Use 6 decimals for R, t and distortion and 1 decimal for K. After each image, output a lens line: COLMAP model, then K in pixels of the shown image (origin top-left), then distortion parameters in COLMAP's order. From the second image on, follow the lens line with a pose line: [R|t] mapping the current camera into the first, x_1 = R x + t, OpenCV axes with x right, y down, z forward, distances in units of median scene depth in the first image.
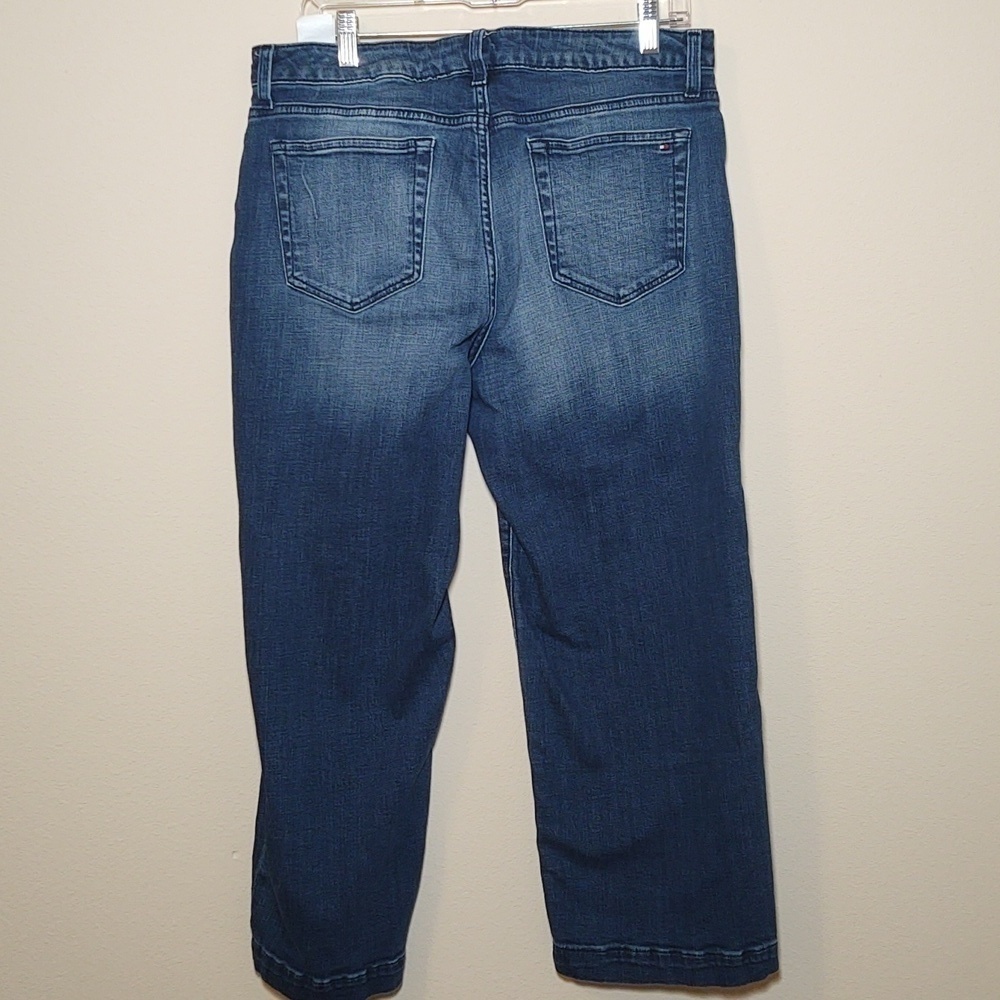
lens RADIAL K [[1619.1, 0, 500.0], [0, 1619.1, 500.0], [0, 0, 1]] dist [0.197510, -0.690031]
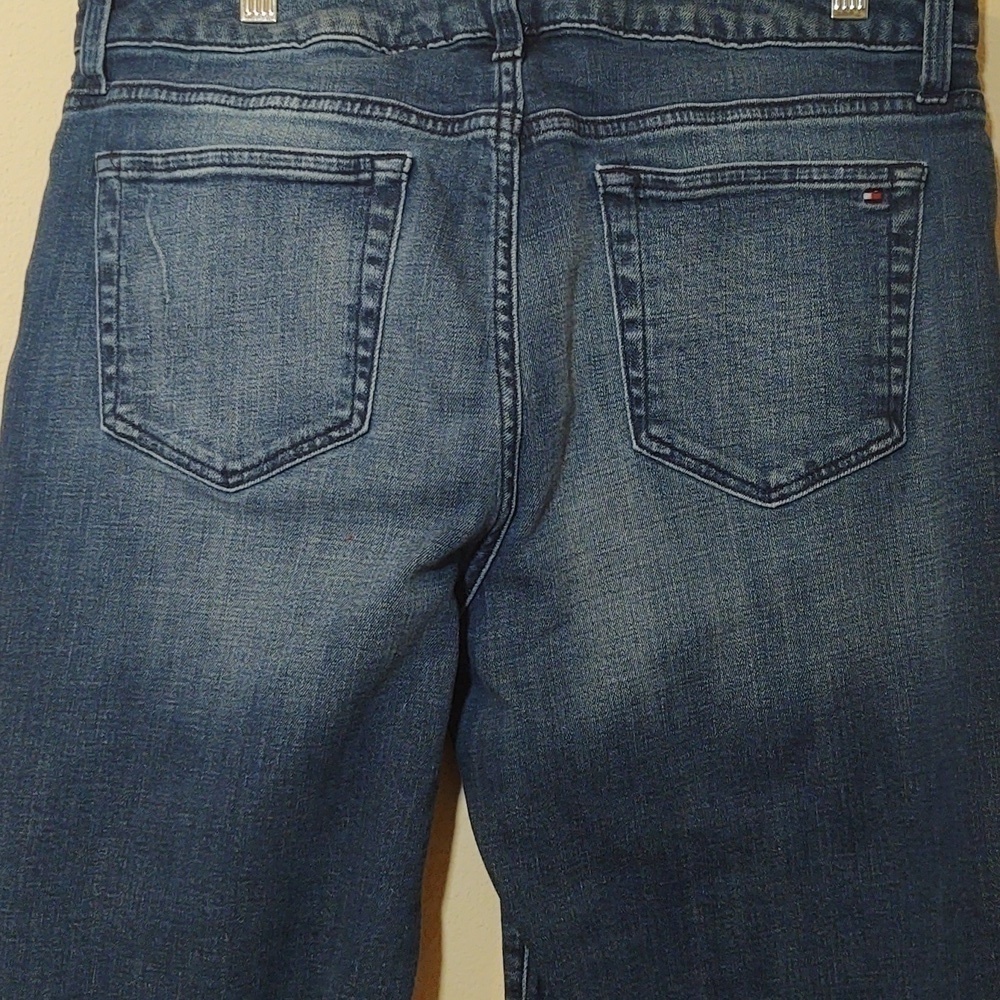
lens RADIAL K [[1619.1, 0, 500.0], [0, 1619.1, 500.0], [0, 0, 1]] dist [0.197510, -0.690031]
pose [[0.996600, 0.051273, -0.064496, 0.024559], [-0.059228, 0.989979, -0.128193, -0.053863], [0.057276, 0.131578, 0.989650, 0.514660]]
